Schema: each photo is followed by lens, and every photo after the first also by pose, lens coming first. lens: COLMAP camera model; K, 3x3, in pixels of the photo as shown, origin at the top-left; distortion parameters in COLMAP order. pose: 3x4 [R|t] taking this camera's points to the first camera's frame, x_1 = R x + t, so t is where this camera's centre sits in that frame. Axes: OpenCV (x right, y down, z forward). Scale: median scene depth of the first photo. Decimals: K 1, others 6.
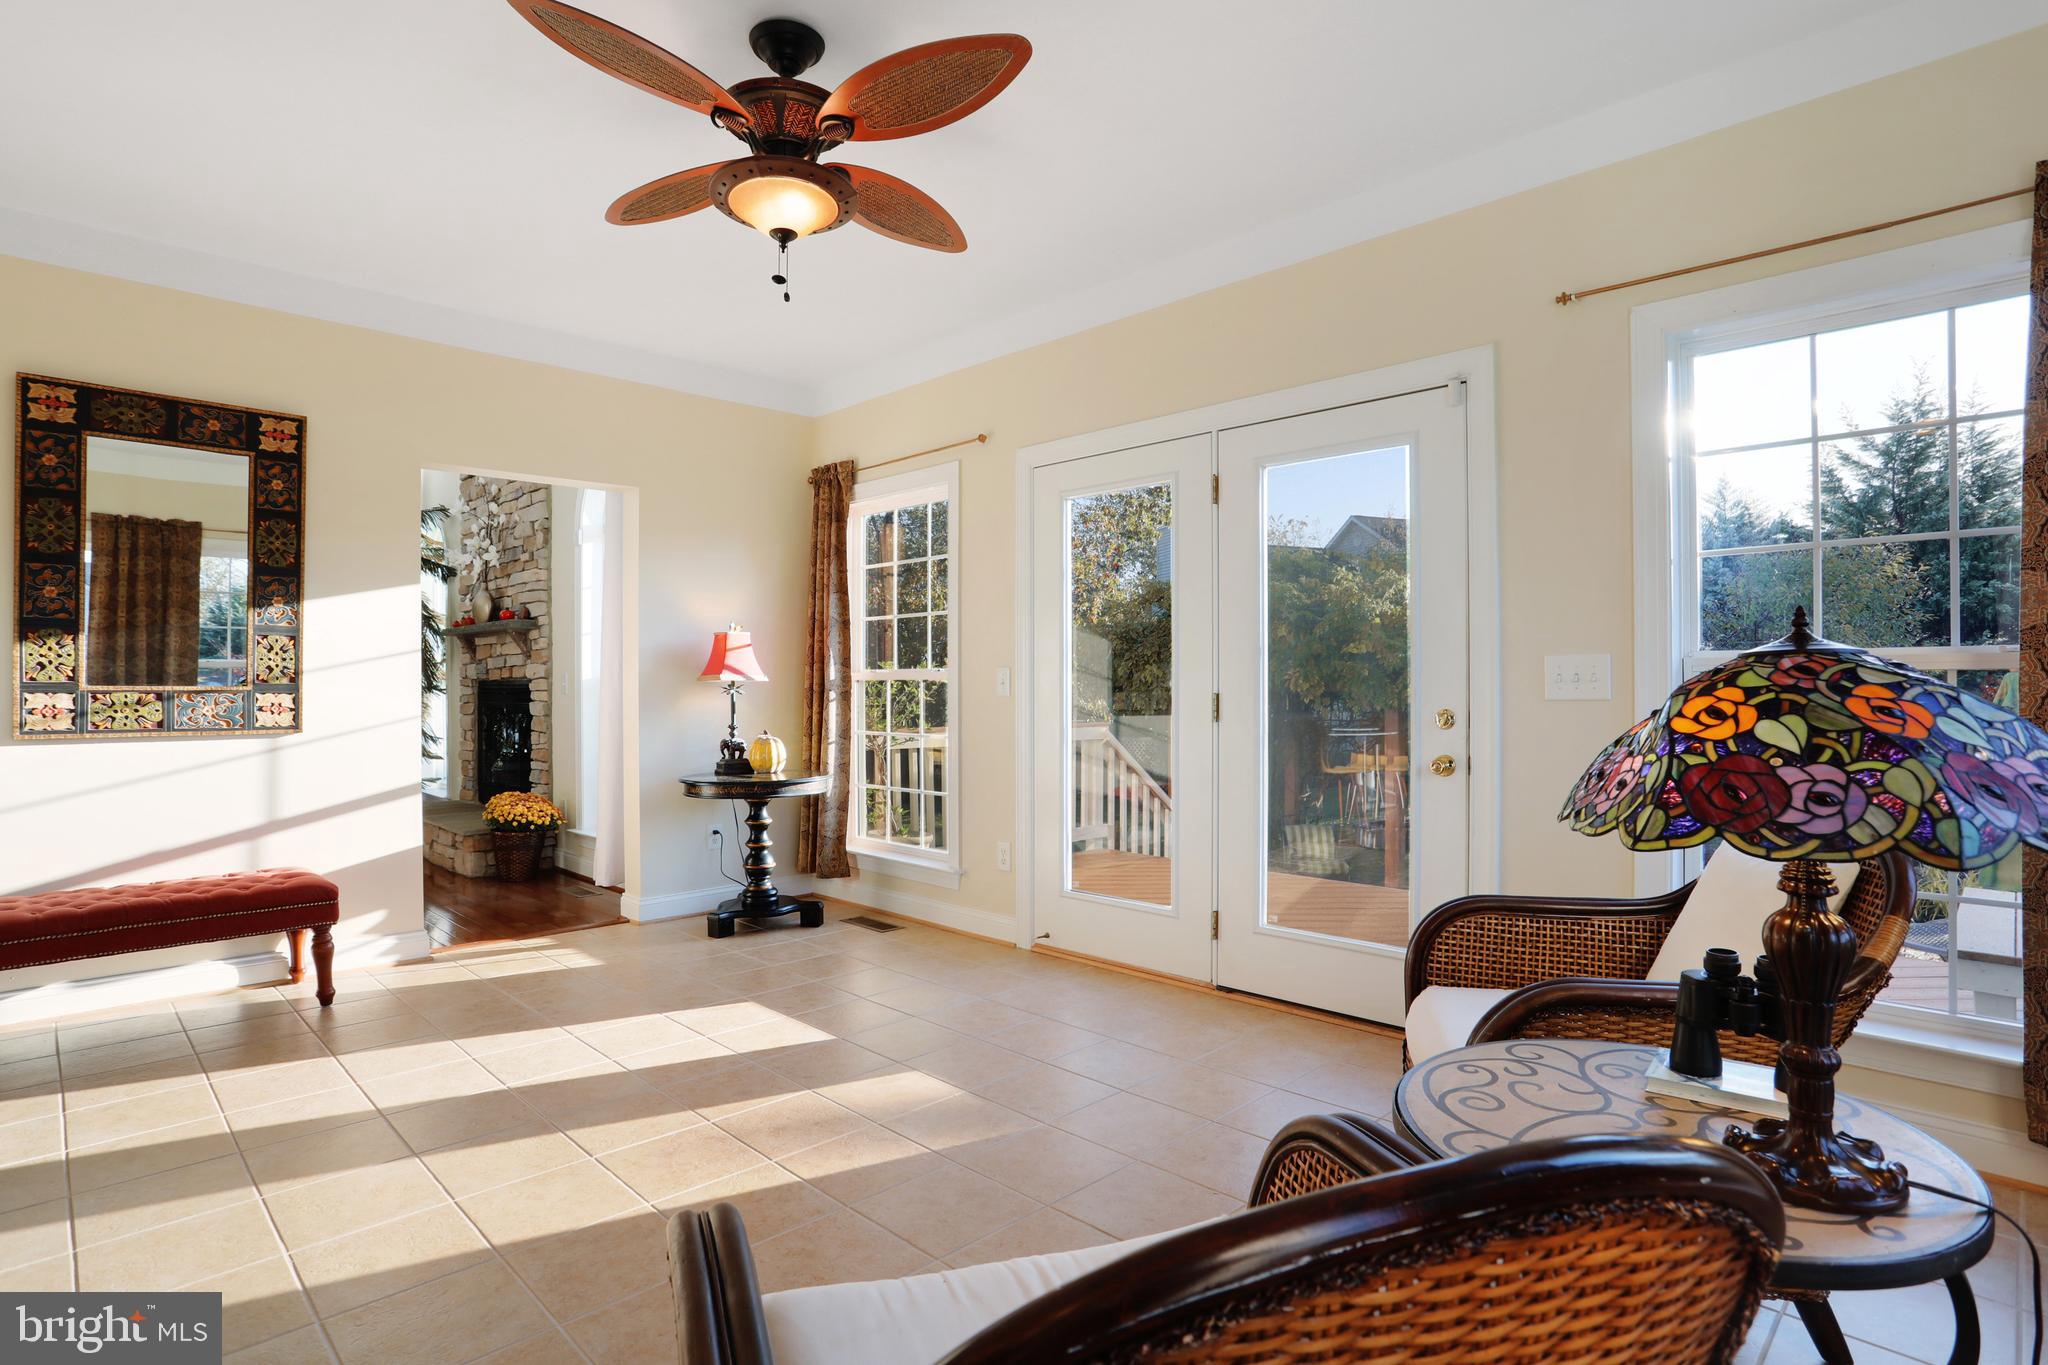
lens RADIAL K [[1039.6, 0, 1034.6], [0, 1039.6, 681.6], [0, 0, 1]] dist [-0.023573, 0.007661]
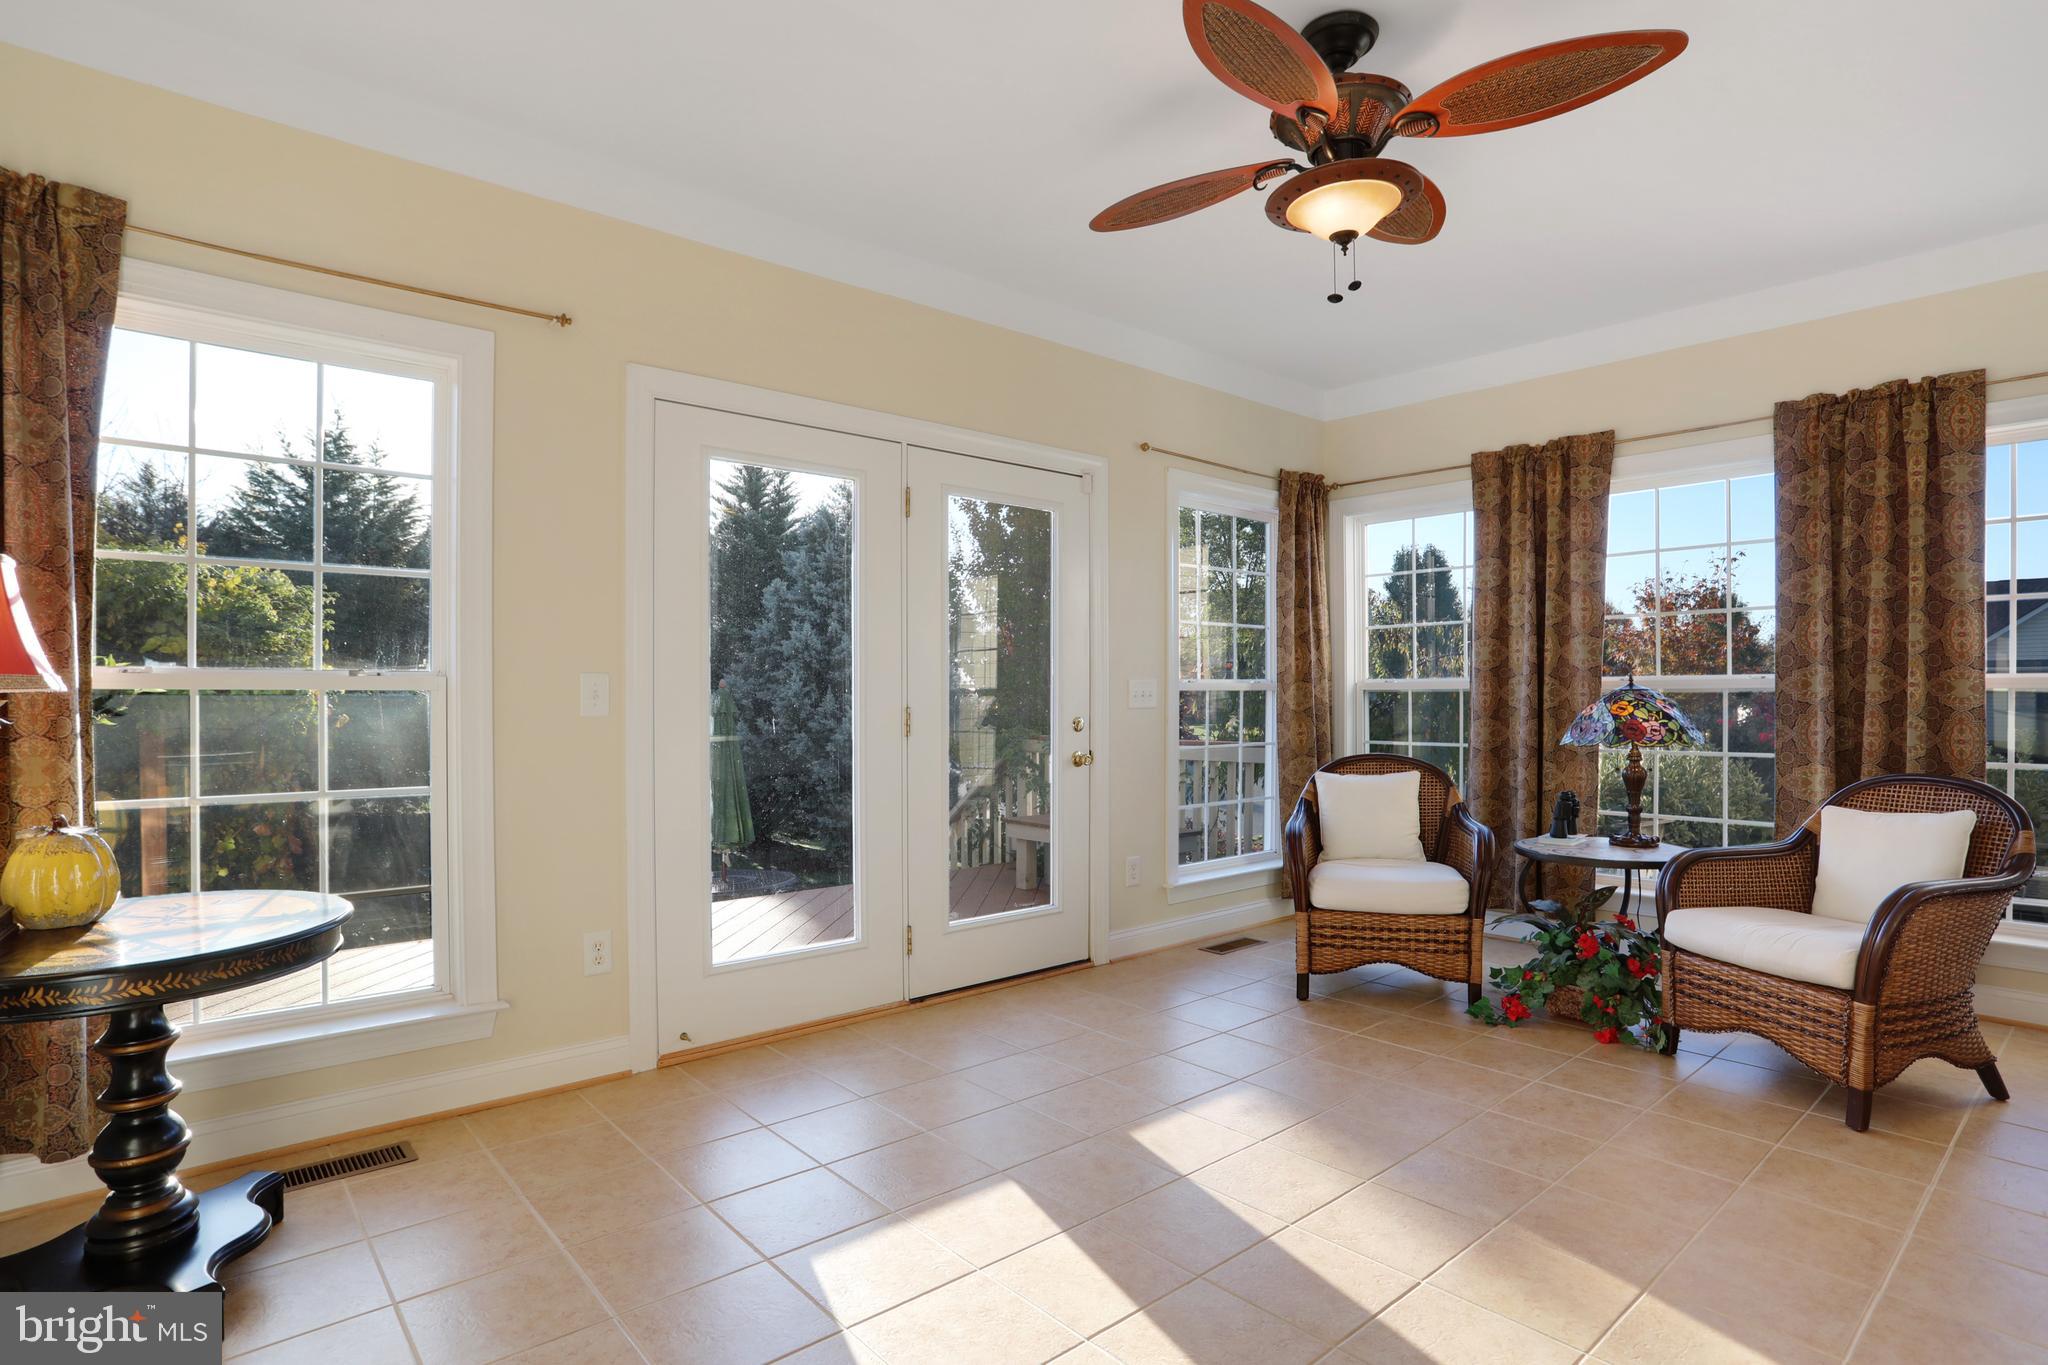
lens RADIAL K [[1039.6, 0, 1027.3], [0, 1039.6, 688.0], [0, 0, 1]] dist [-0.023573, 0.007661]
pose [[0.090016, 0.012154, 0.995866, -0.817187], [-0.002145, 0.999926, -0.012009, 0.003891], [-0.995938, -0.001055, 0.090036, 0.799842]]
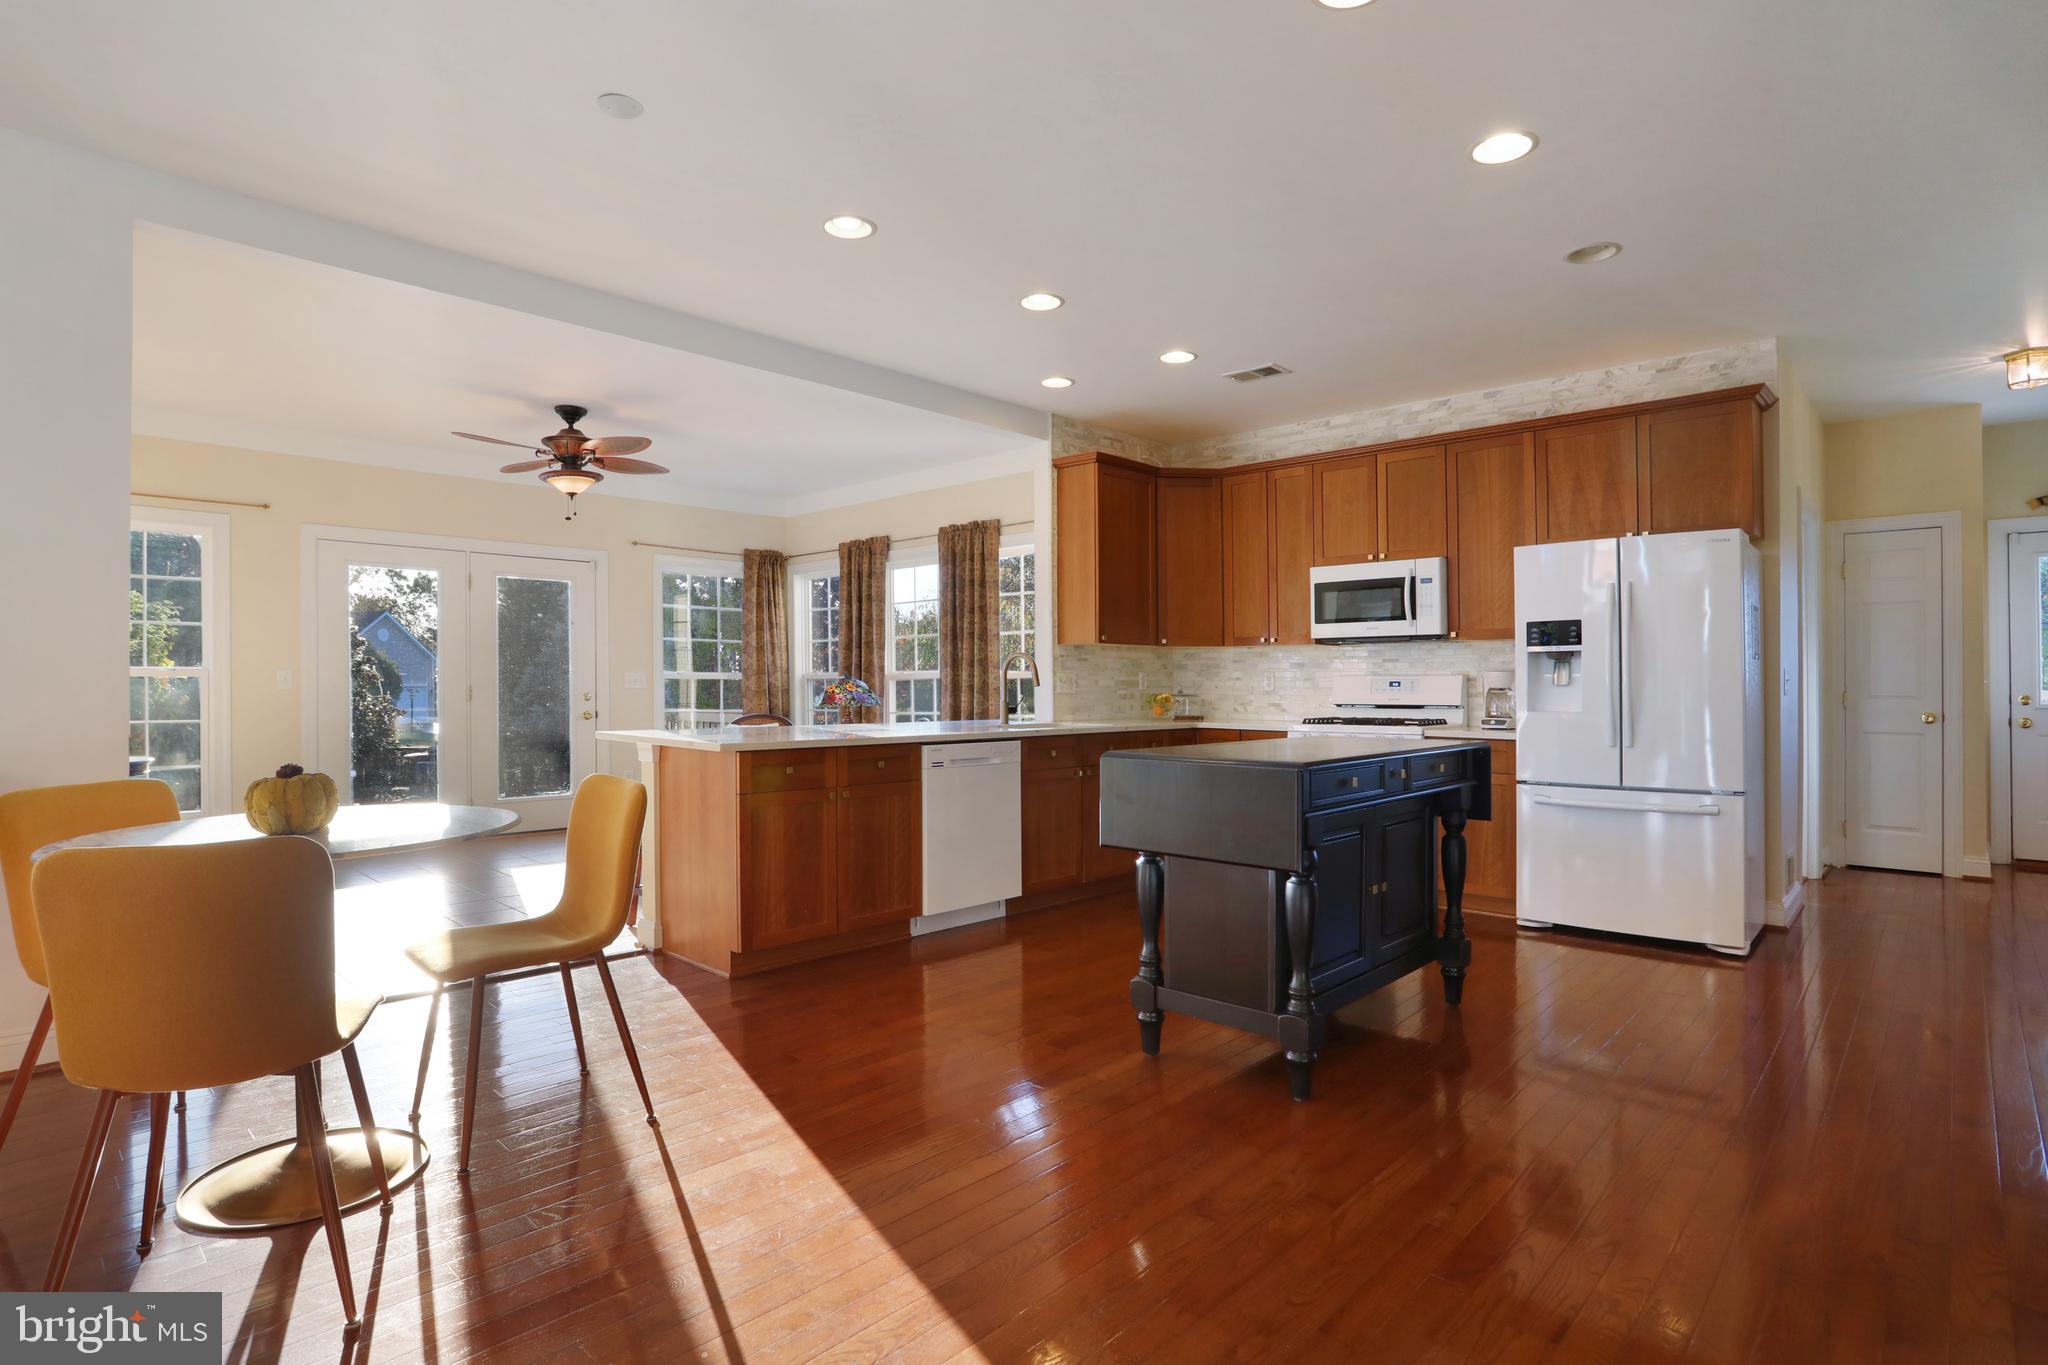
lens RADIAL K [[1039.6, 0, 1017.3], [0, 1039.6, 687.3], [0, 0, 1]] dist [-0.023573, 0.007661]
pose [[0.018101, 0.006286, 0.999816, -1.759985], [0.000643, 0.999980, -0.006299, 0.026209], [-0.999836, 0.000757, 0.018097, -0.063104]]
